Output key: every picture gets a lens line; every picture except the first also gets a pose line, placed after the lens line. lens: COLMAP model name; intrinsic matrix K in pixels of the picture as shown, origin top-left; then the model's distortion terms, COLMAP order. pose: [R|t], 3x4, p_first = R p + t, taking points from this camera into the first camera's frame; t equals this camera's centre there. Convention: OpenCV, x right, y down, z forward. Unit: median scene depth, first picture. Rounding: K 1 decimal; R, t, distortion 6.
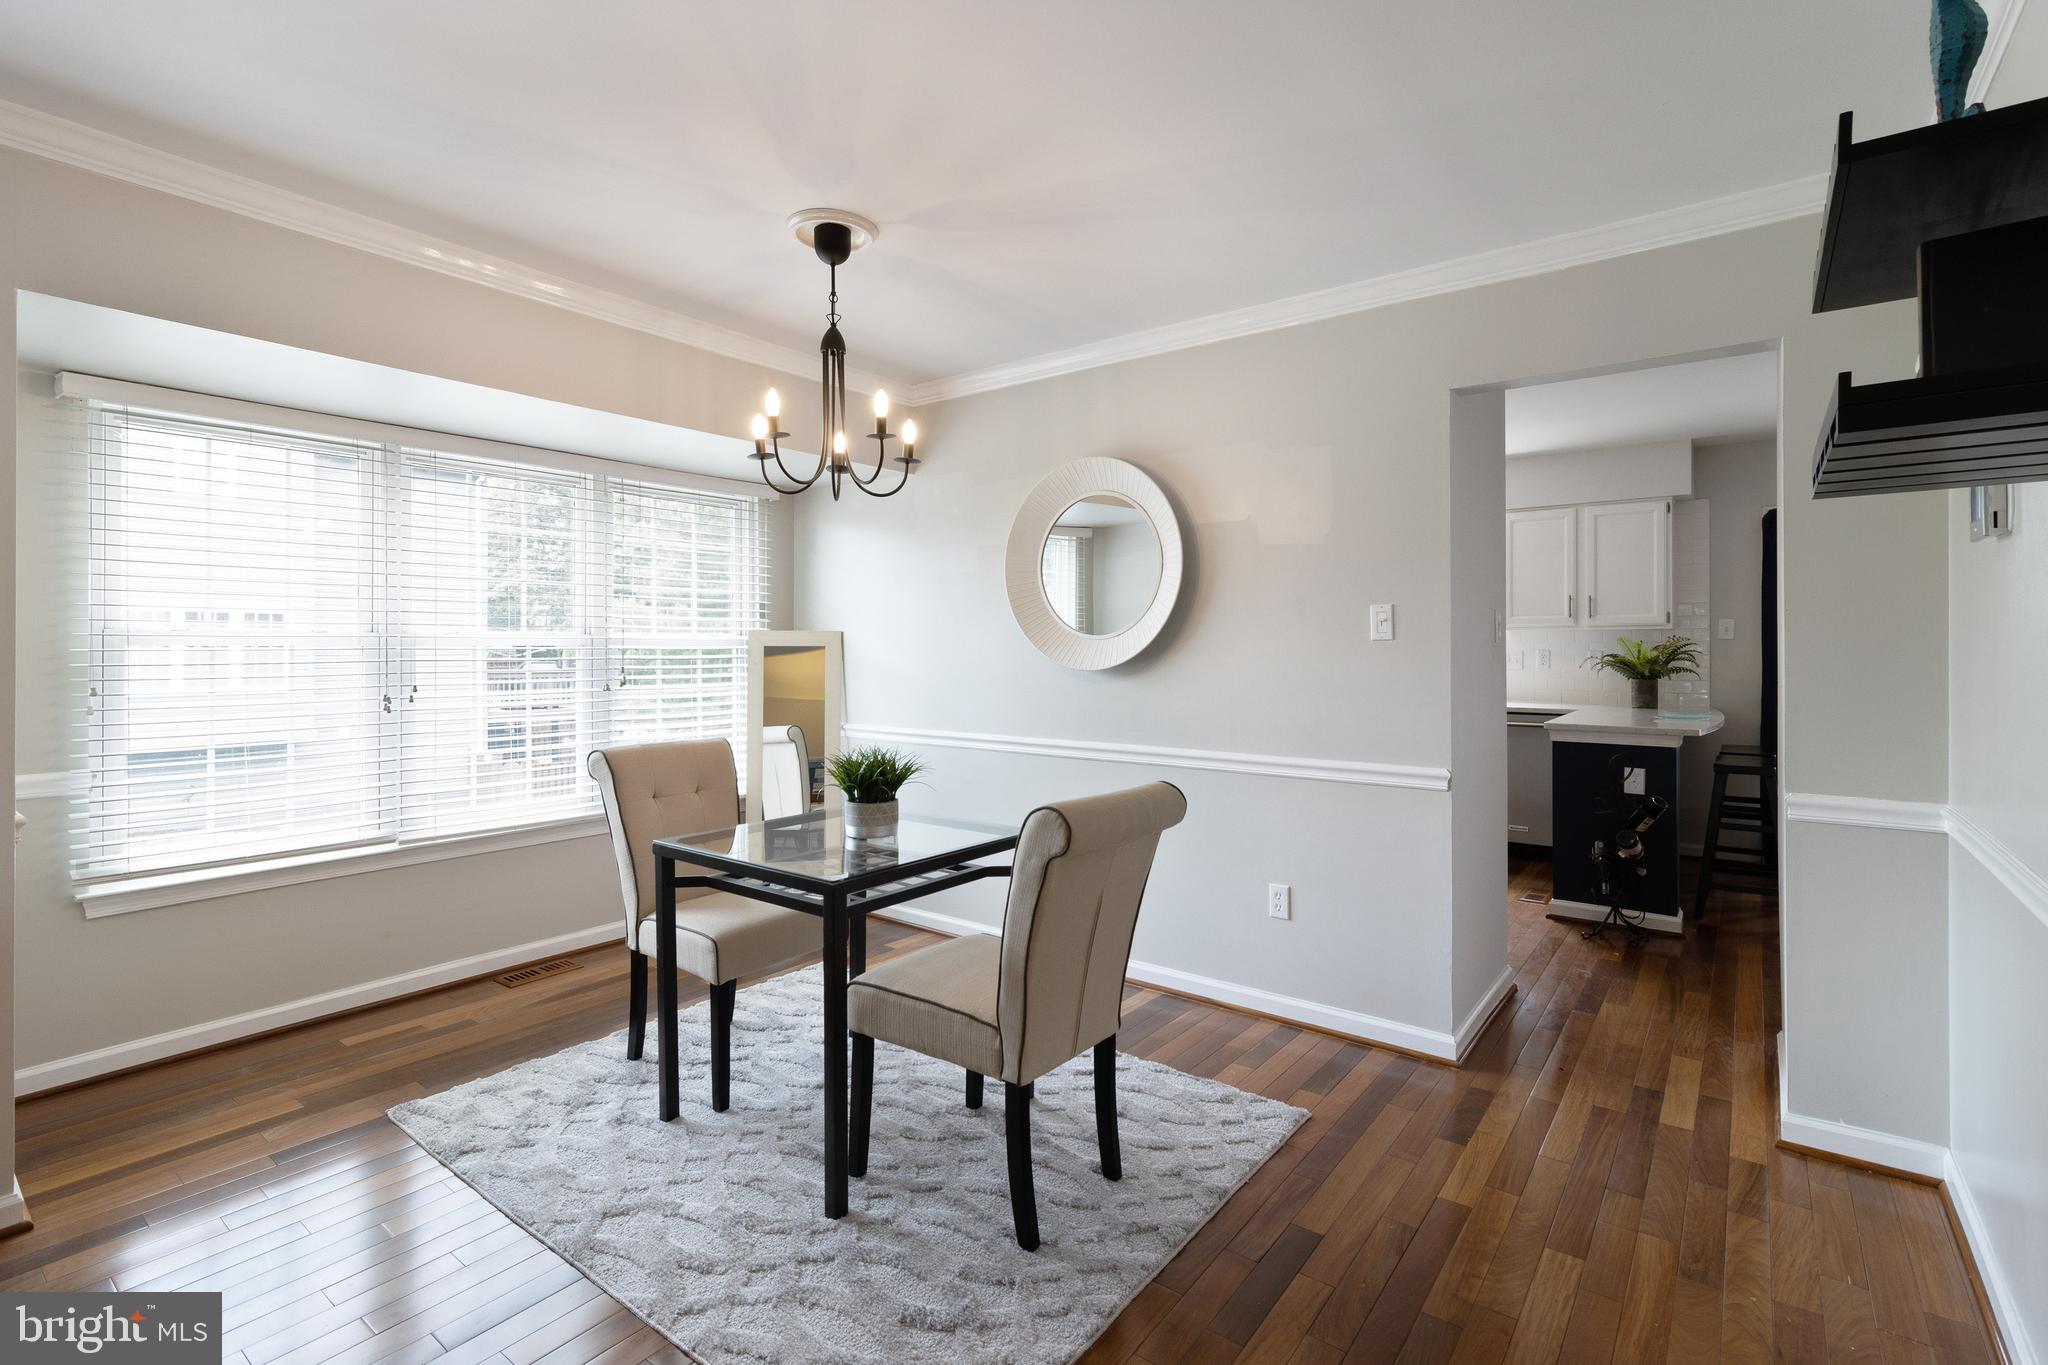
lens RADIAL K [[958.1, 0, 1023.5], [0, 958.1, 667.4], [0, 0, 1]] dist [0.002294, 0.000659]
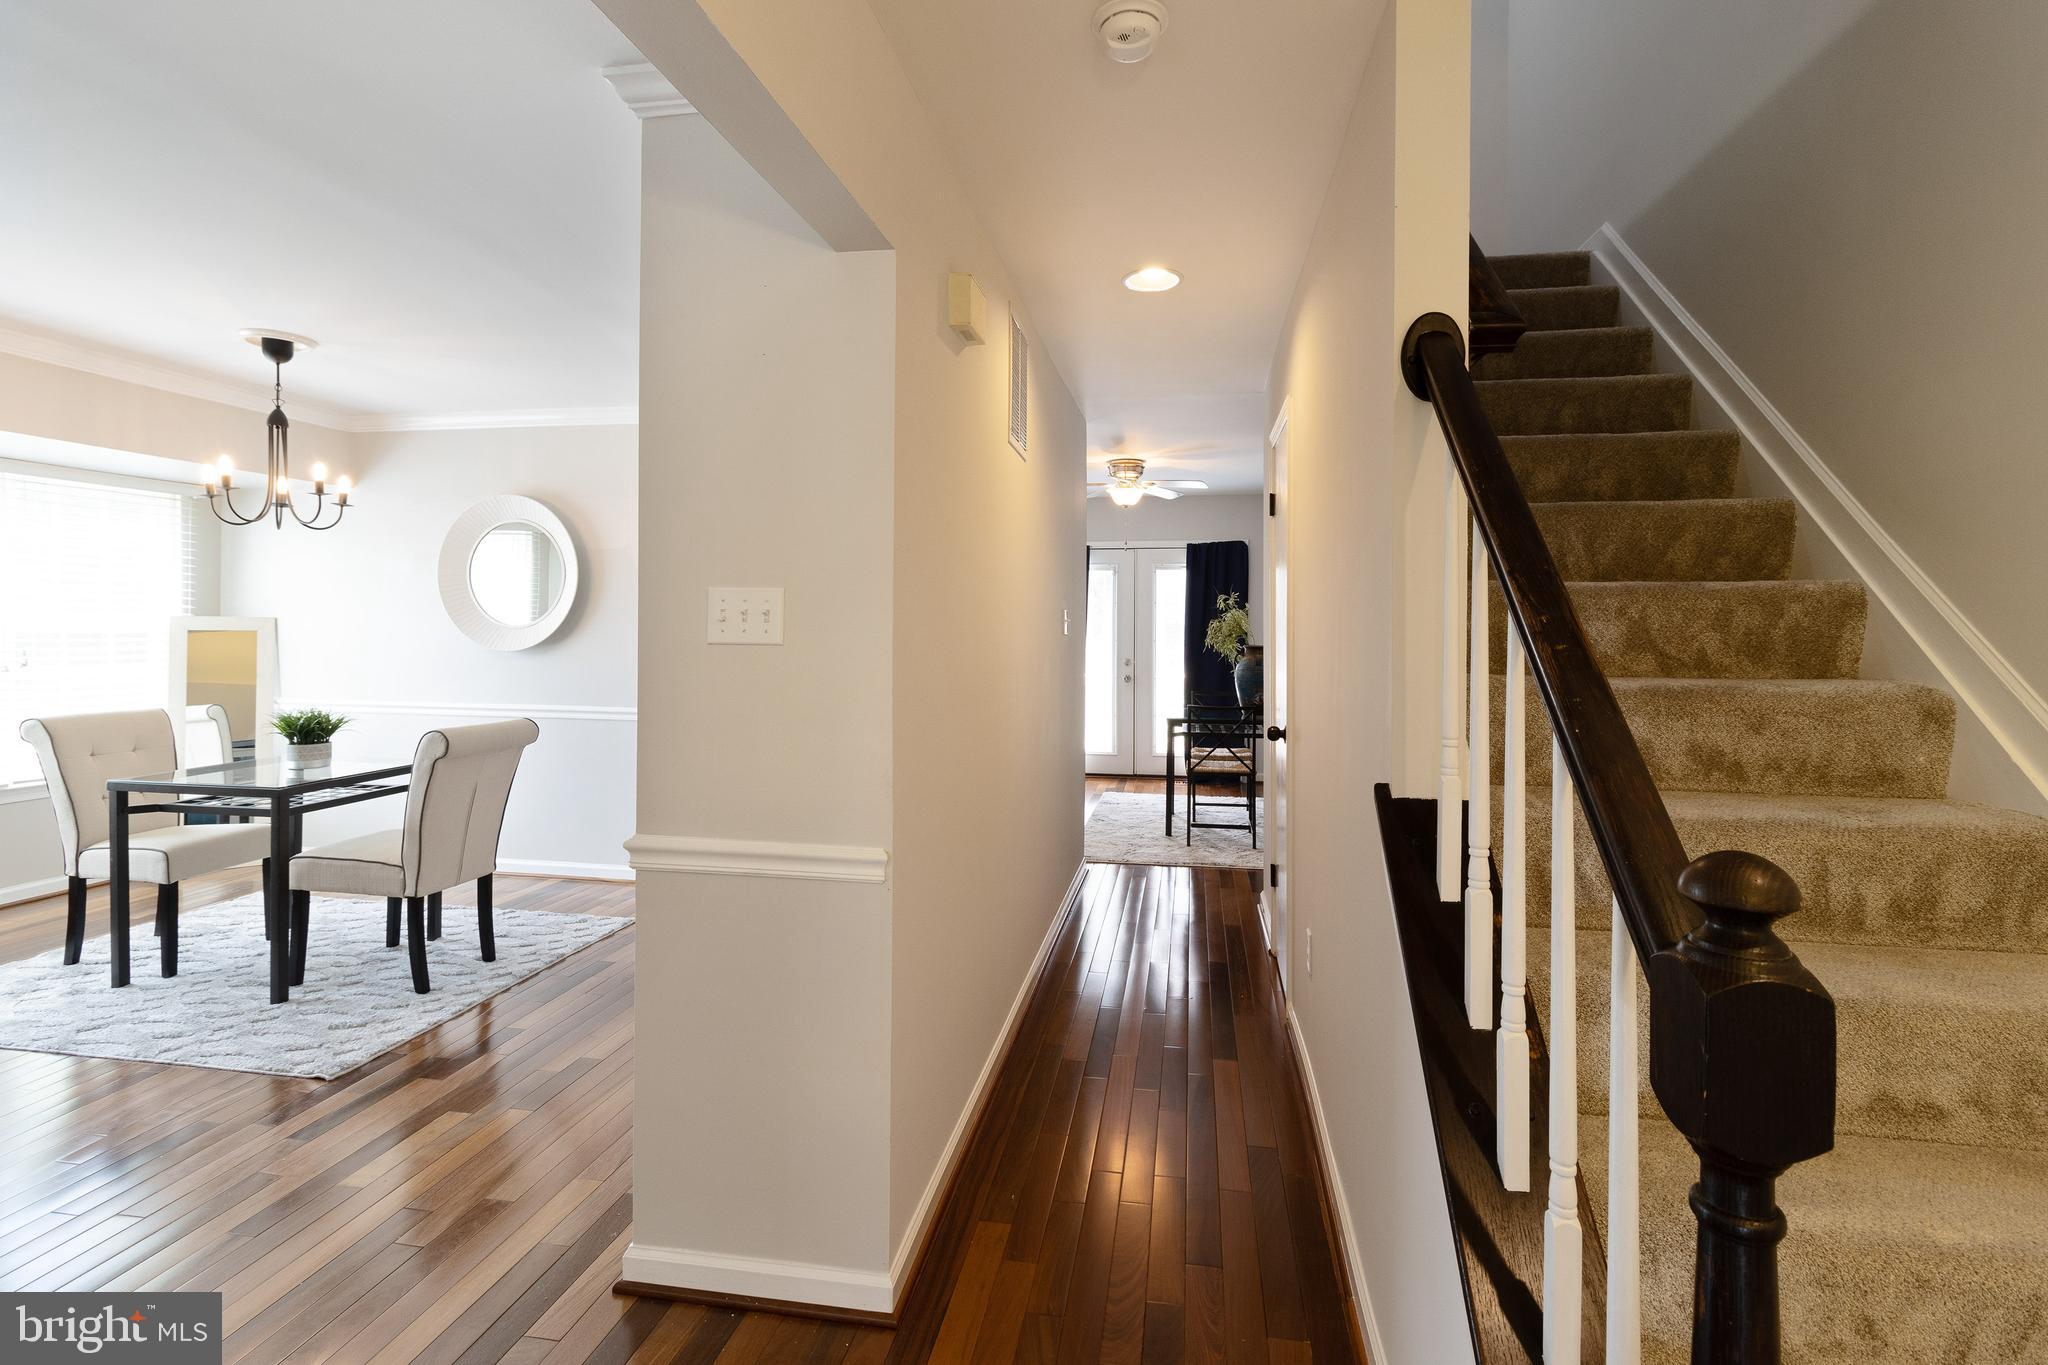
lens RADIAL K [[958.1, 0, 1026.8], [0, 958.1, 628.4], [0, 0, 1]] dist [0.002294, 0.000659]
pose [[0.883098, 0.004724, 0.469165, 0.118446], [0.003655, 0.999850, -0.016946, -0.005153], [-0.469174, 0.016680, 0.882948, -0.794118]]
